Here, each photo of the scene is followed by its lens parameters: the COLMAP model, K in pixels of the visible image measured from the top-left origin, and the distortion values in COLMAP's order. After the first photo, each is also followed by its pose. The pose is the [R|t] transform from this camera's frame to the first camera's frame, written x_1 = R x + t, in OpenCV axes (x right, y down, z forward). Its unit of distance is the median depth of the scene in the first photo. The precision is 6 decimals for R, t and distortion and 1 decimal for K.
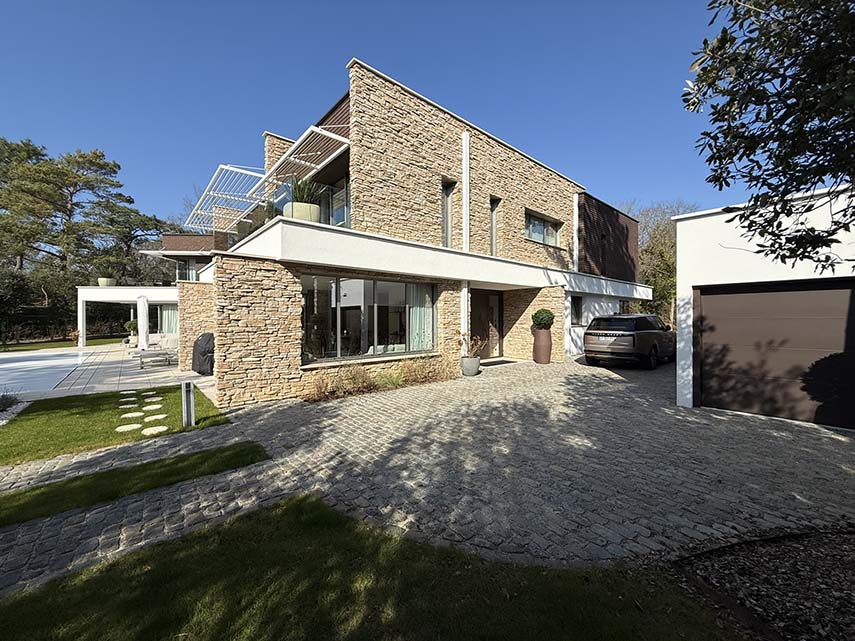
lens RADIAL K [[338.7, 0, 427.5], [0, 338.7, 320.5], [0, 0, 1]] dist [-0.000406, 0.000015]
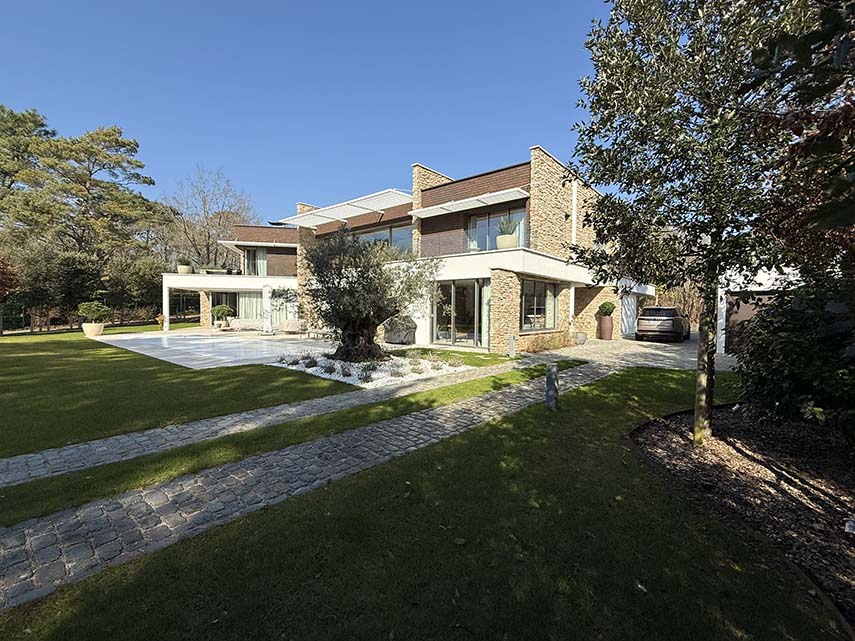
lens RADIAL K [[382.1, 0, 427.5], [0, 382.1, 320.5], [0, 0, 1]] dist [0.001965, 0.000098]
pose [[0.990118, 0.009874, 0.139886, -0.623582], [-0.012342, 0.999783, 0.016791, 0.026618], [-0.139689, -0.018351, 0.990025, -0.476984]]
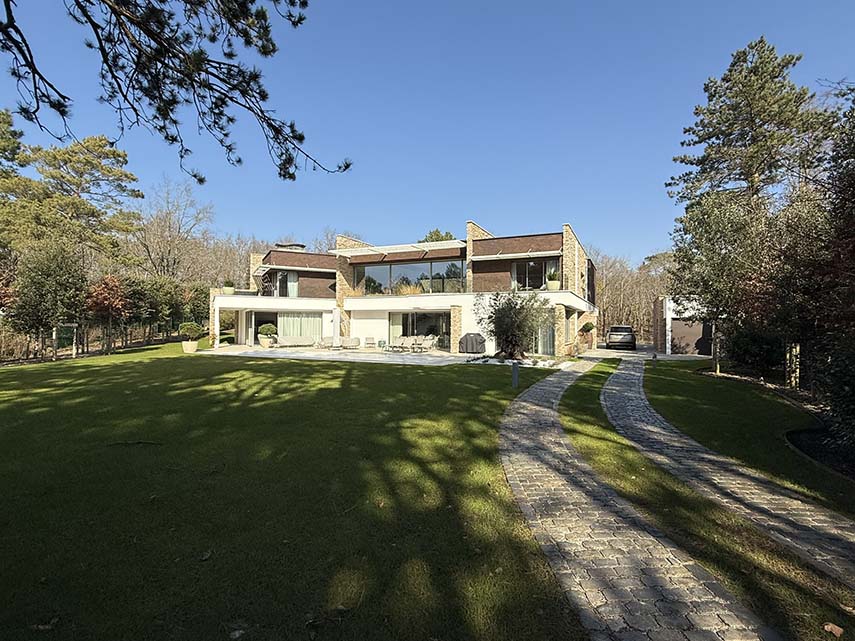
lens RADIAL K [[426.0, 0, 427.5], [0, 426.0, 320.5], [0, 0, 1]] dist [0.000773, 0.000035]
pose [[0.912892, 0.017941, 0.407807, -1.584252], [-0.008179, 0.999637, -0.025669, 0.027853], [-0.408120, 0.020097, 0.912707, -0.940863]]
